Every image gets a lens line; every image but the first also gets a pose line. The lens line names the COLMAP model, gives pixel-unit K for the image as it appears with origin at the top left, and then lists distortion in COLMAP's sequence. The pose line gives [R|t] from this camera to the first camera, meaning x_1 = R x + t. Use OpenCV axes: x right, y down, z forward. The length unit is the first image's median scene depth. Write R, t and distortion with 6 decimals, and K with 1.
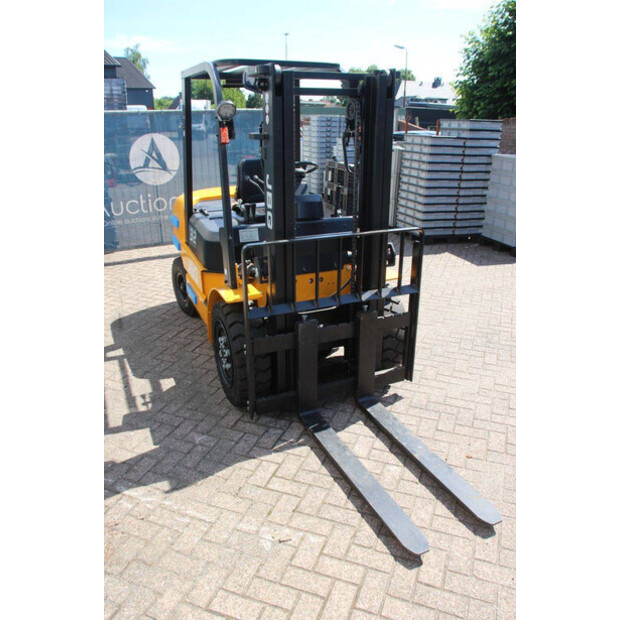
lens RADIAL K [[508.6, 0, 312.7], [0, 508.6, 310.7], [0, 0, 1]] dist [-0.172975, 0.138918]
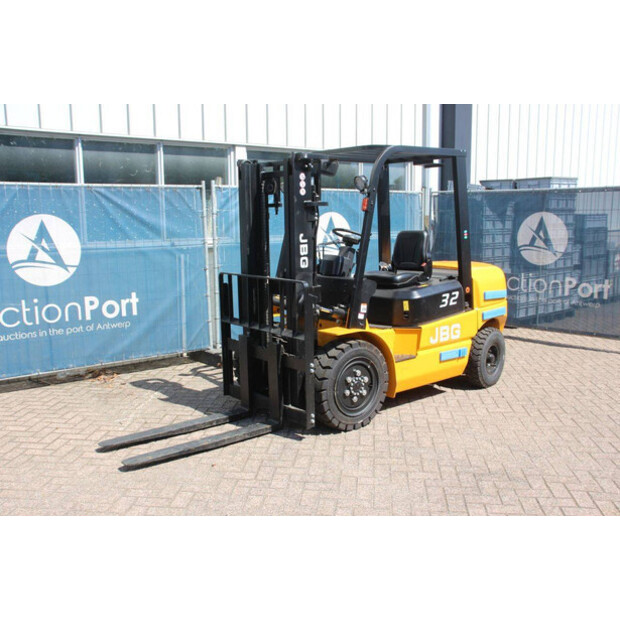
lens RADIAL K [[633.3, 0, 315.2], [0, 633.3, 312.6], [0, 0, 1]] dist [-0.078201, 0.000000]
pose [[0.260345, 0.143286, -0.954824, 1.578734], [-0.335949, 0.940576, 0.049547, -0.176684], [0.905184, 0.307873, 0.293011, 0.613008]]
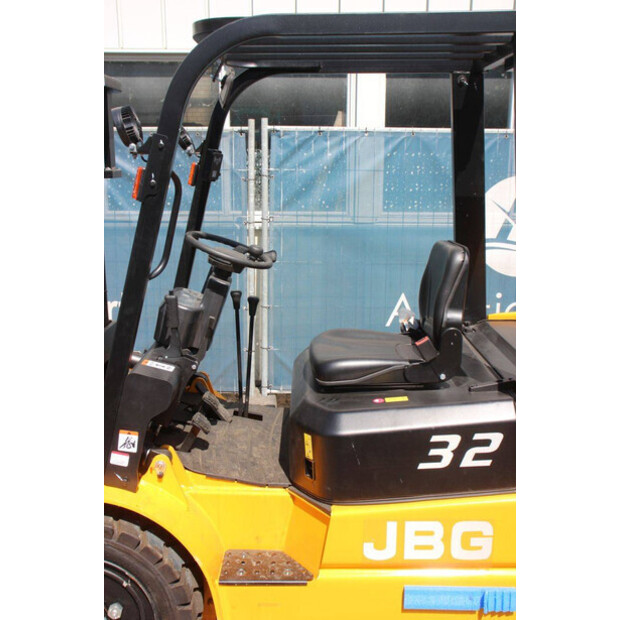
lens RADIAL K [[708.6, 0, 312.1], [0, 708.6, 306.1], [0, 0, 1]] dist [-0.011726, 0.000000]
pose [[-0.404767, 0.187079, -0.895078, 0.655606], [-0.334567, 0.880679, 0.335365, -0.563598], [0.851017, 0.435208, -0.293879, 1.473520]]
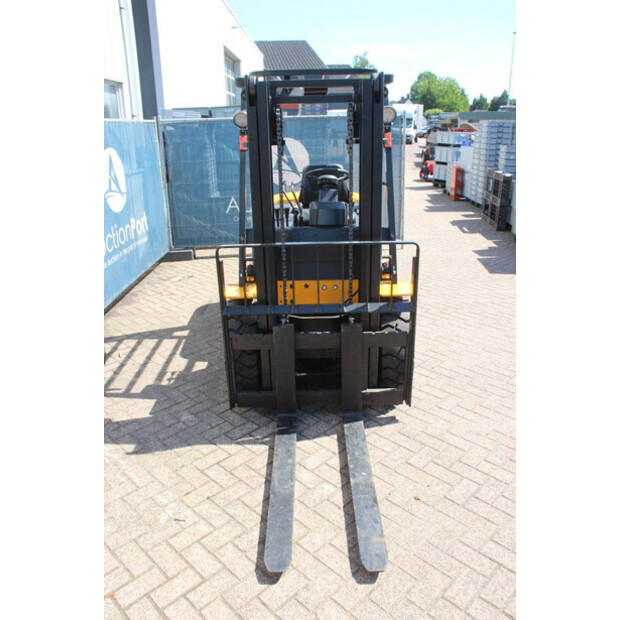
lens RADIAL K [[508.6, 0, 309.4], [0, 508.6, 309.2], [0, 0, 1]] dist [-0.172975, 0.138918]
pose [[0.910859, 0.123019, -0.393956, 0.409058], [-0.127183, 0.991756, 0.015635, -0.031367], [0.392632, 0.035863, 0.918996, 0.077531]]
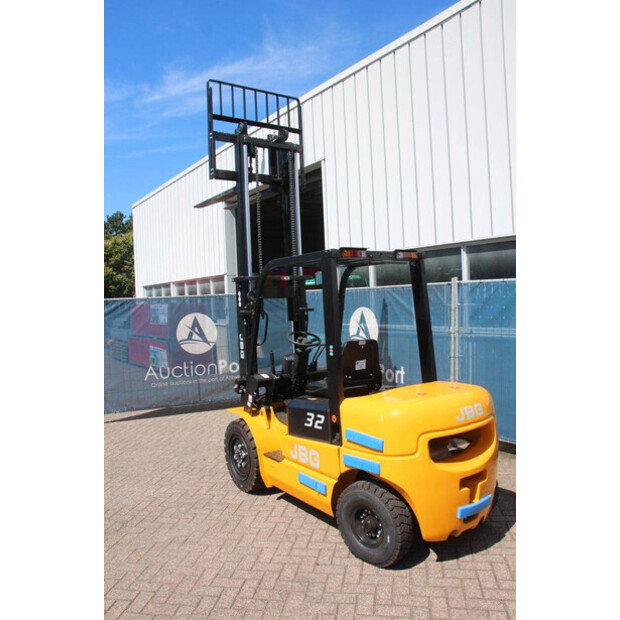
lens RADIAL K [[508.6, 0, 309.0], [0, 508.6, 310.0], [0, 0, 1]] dist [-0.172975, 0.138918]
pose [[-0.982497, 0.041934, -0.181499, 0.218590], [-0.029298, 0.927421, 0.372870, -0.964080], [0.183962, 0.371661, -0.909959, 2.479356]]
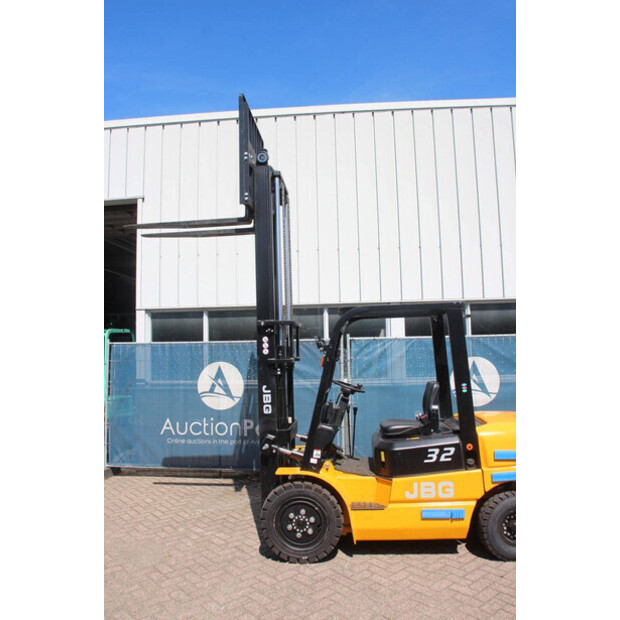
lens RADIAL K [[508.6, 0, 311.5], [0, 508.6, 309.1], [0, 0, 1]] dist [-0.172975, 0.138918]
pose [[-0.480131, -0.066656, -0.874661, 1.350512], [-0.295185, 0.951234, 0.089546, -0.640334], [0.826038, 0.301181, -0.476393, 1.688741]]
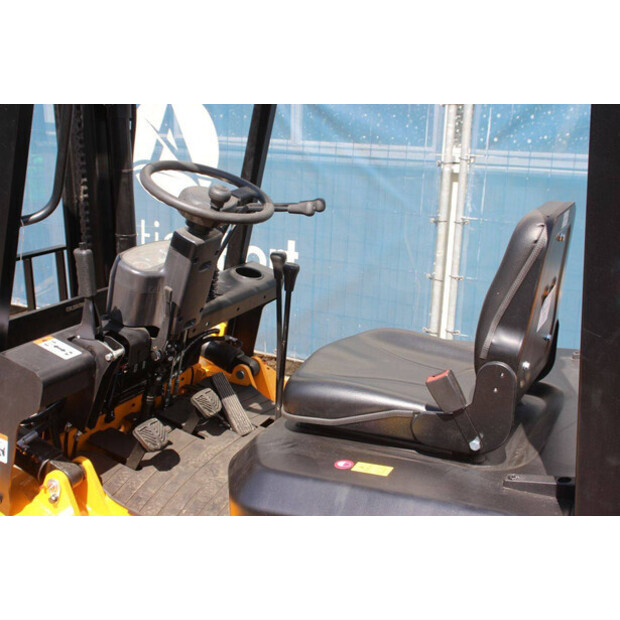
lens RADIAL K [[769.4, 0, 309.2], [0, 769.4, 311.0], [0, 0, 1]] dist [-0.028976, 0.000000]
pose [[-0.778747, 0.165060, -0.605234, 0.271922], [-0.237680, 0.815212, 0.528145, -0.571882], [0.580570, 0.555143, -0.595613, 1.573236]]
